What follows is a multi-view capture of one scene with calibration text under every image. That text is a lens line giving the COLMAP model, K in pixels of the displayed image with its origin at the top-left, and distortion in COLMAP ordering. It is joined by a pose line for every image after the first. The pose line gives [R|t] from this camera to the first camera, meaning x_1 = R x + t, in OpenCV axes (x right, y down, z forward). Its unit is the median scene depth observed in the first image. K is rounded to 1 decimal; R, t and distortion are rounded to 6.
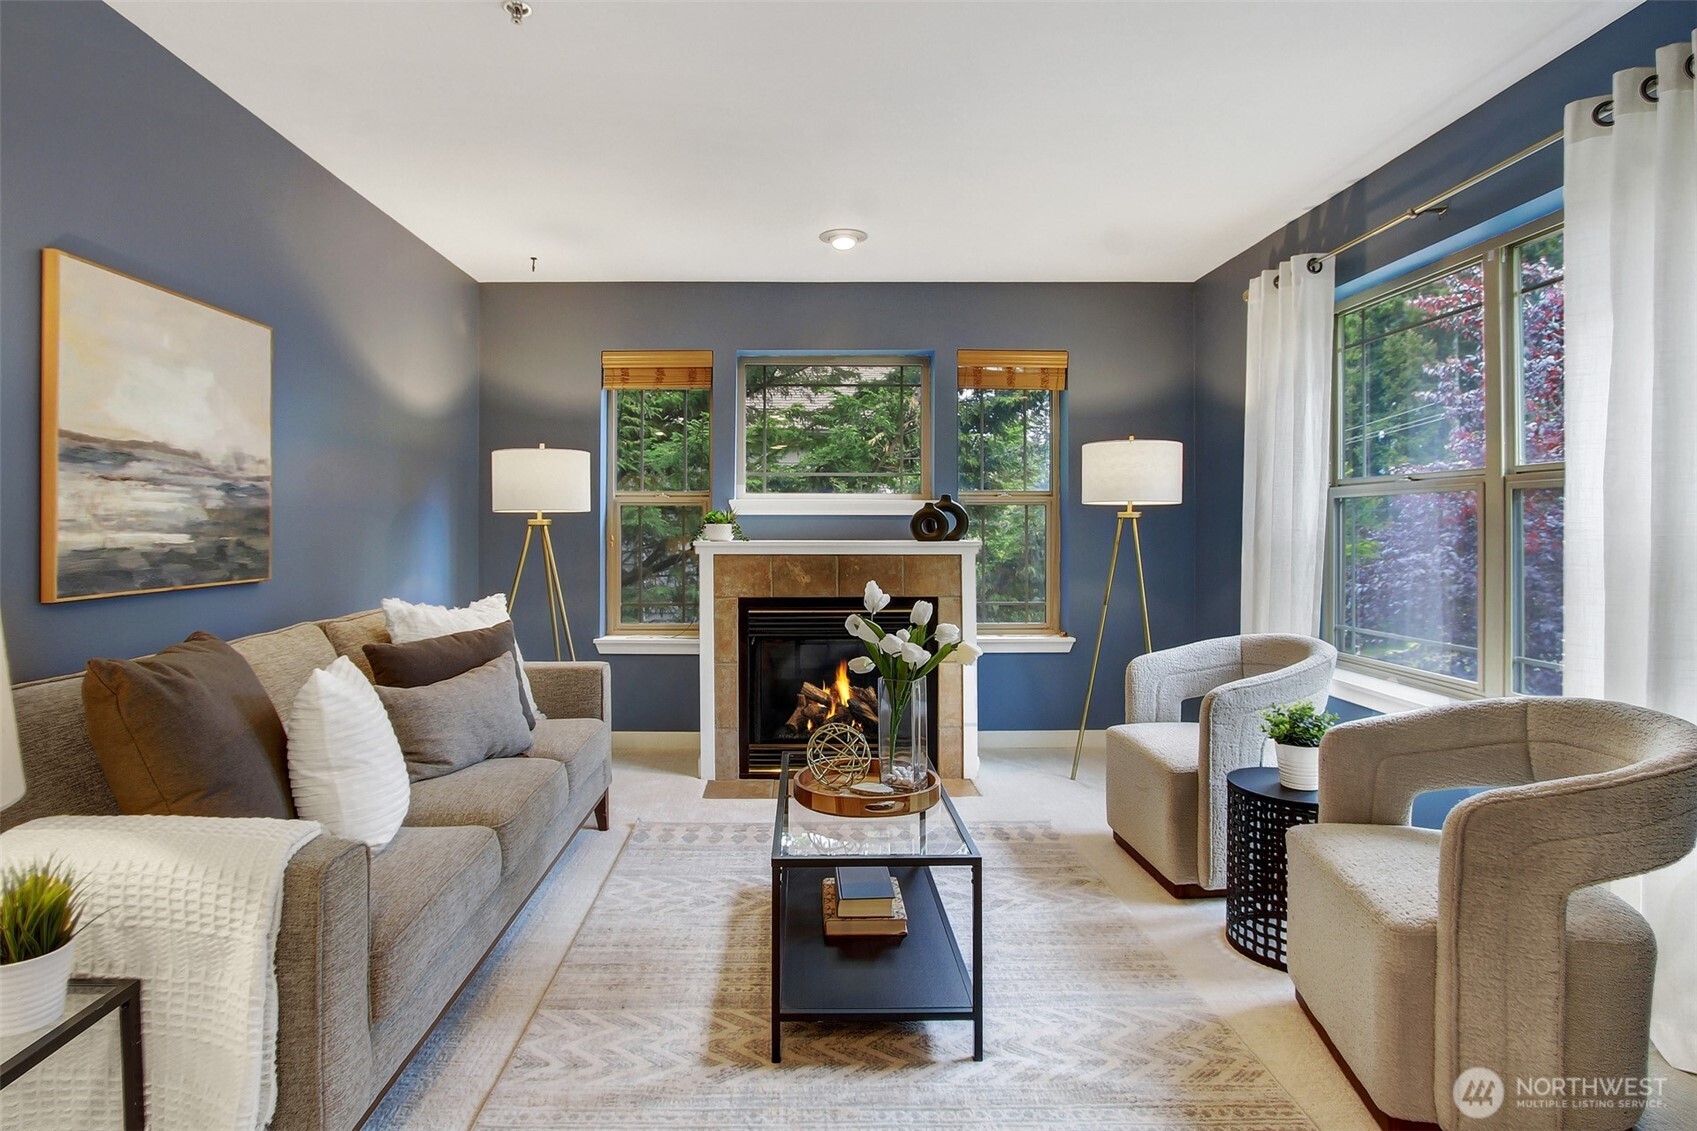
lens RADIAL K [[876.5, 0, 838.2], [0, 876.5, 547.7], [0, 0, 1]] dist [0.002294, 0.000186]
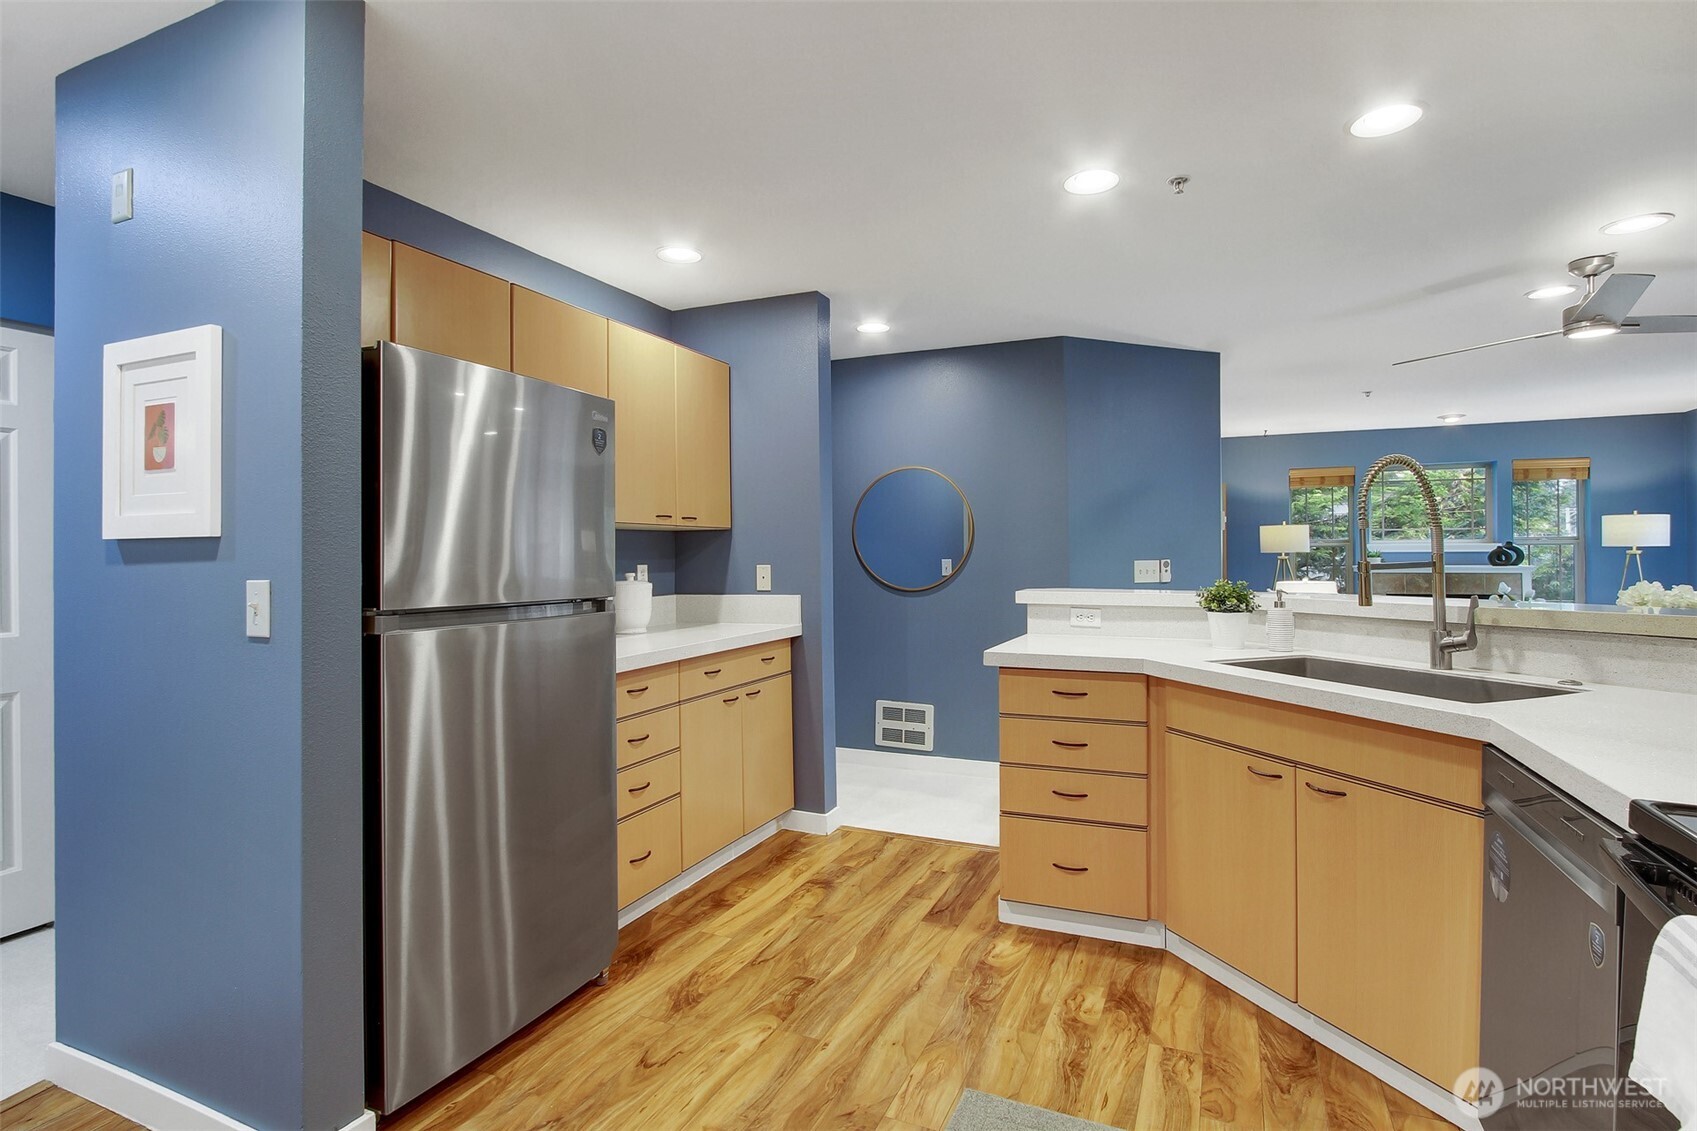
lens RADIAL K [[831.3, 0, 838.5], [0, 831.3, 558.3], [0, 0, 1]] dist [-0.020471, 0.001611]
pose [[0.893869, -0.005021, -0.448299, -0.637171], [-0.000171, 0.999933, -0.011540, -0.004557], [0.448327, 0.010392, 0.893809, -2.072894]]
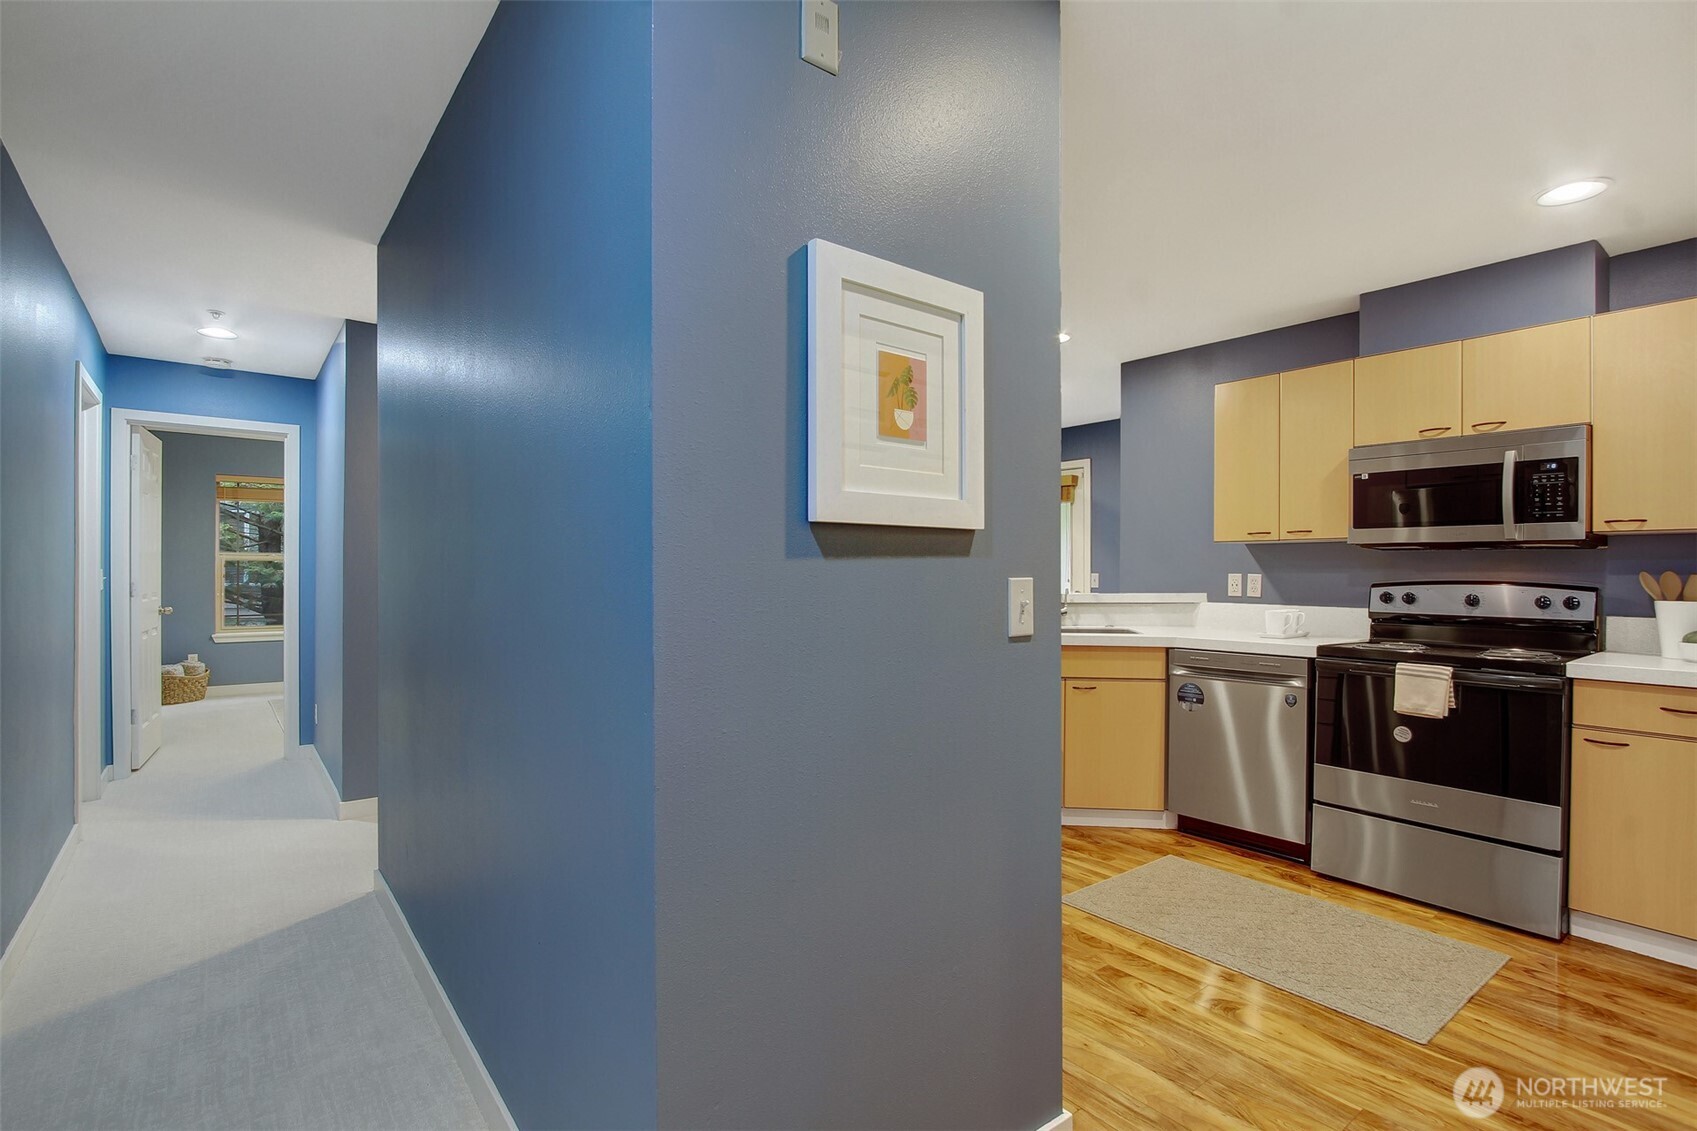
lens RADIAL K [[831.3, 0, 830.0], [0, 831.3, 575.5], [0, 0, 1]] dist [-0.020471, 0.001611]
pose [[0.812676, -0.000502, 0.582716, -1.865977], [0.005813, 0.999957, -0.007245, 0.007781], [-0.582687, 0.009275, 0.812644, -2.135767]]
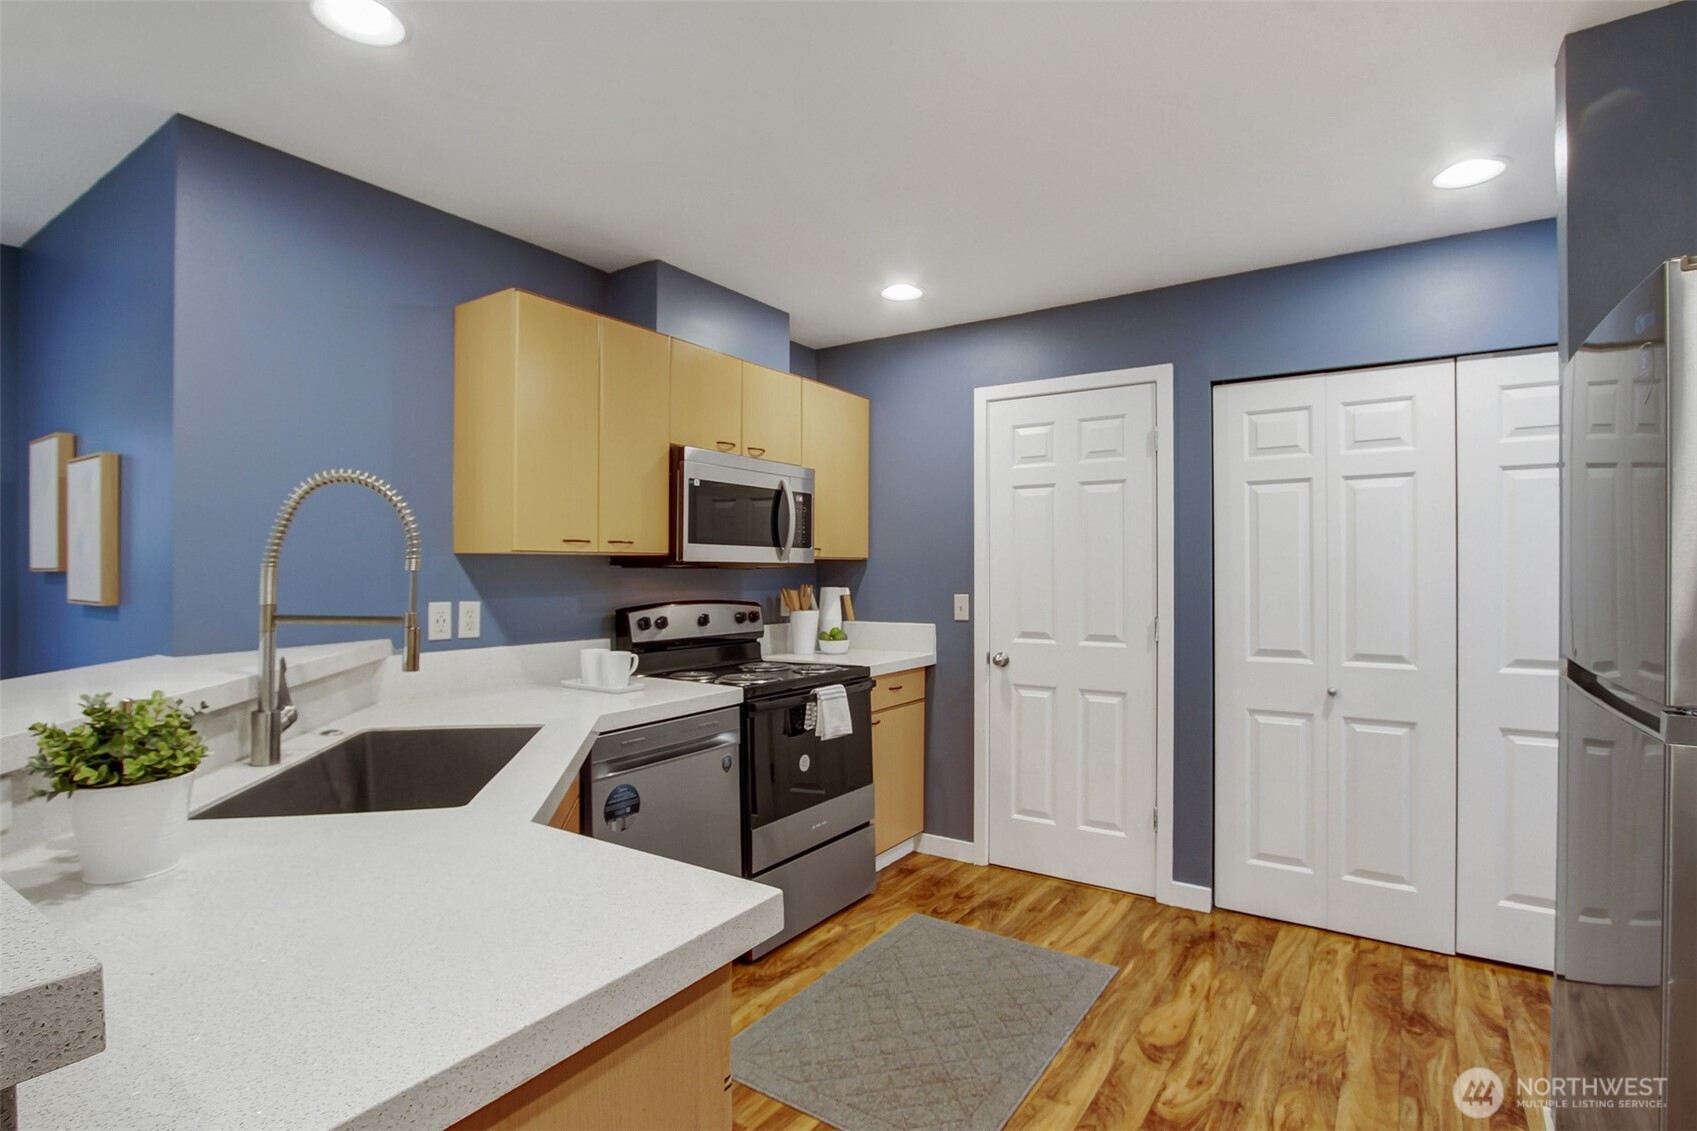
lens RADIAL K [[831.3, 0, 846.2], [0, 831.3, 574.0], [0, 0, 1]] dist [-0.020471, 0.001611]
pose [[-0.815936, -0.005587, 0.578115, -1.194550], [0.006720, 0.999794, 0.019147, -0.054450], [-0.578103, 0.019508, -0.815731, -0.691205]]
